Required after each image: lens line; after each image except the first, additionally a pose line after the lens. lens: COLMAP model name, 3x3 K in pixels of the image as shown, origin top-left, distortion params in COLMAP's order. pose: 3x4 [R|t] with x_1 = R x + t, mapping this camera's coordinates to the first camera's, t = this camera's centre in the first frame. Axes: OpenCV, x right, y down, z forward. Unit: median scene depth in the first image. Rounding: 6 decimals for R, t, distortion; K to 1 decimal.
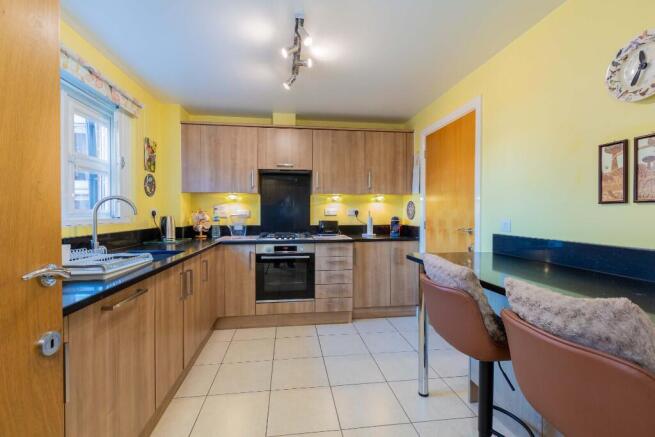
lens RADIAL K [[291.8, 0, 327.6], [0, 291.8, 218.1], [0, 0, 1]] dist [0.001212, 0.000408]
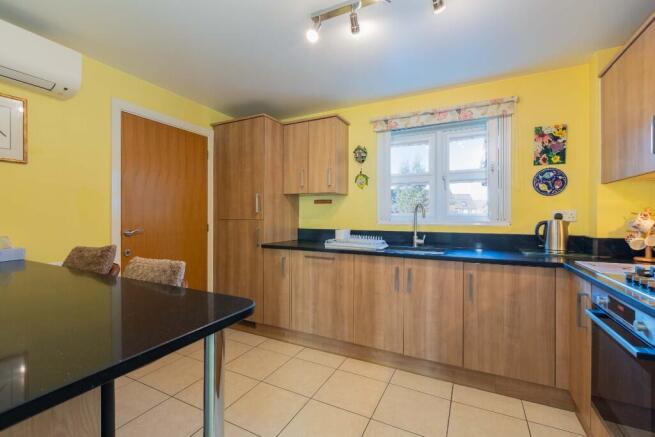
lens RADIAL K [[291.8, 0, 327.6], [0, 291.8, 214.6], [0, 0, 1]] dist [0.001212, 0.000408]
pose [[-0.568741, 0.003151, -0.822510, 0.498866], [-0.006422, 0.999945, 0.008271, -0.028401], [0.822491, 0.009987, -0.568690, 1.164218]]
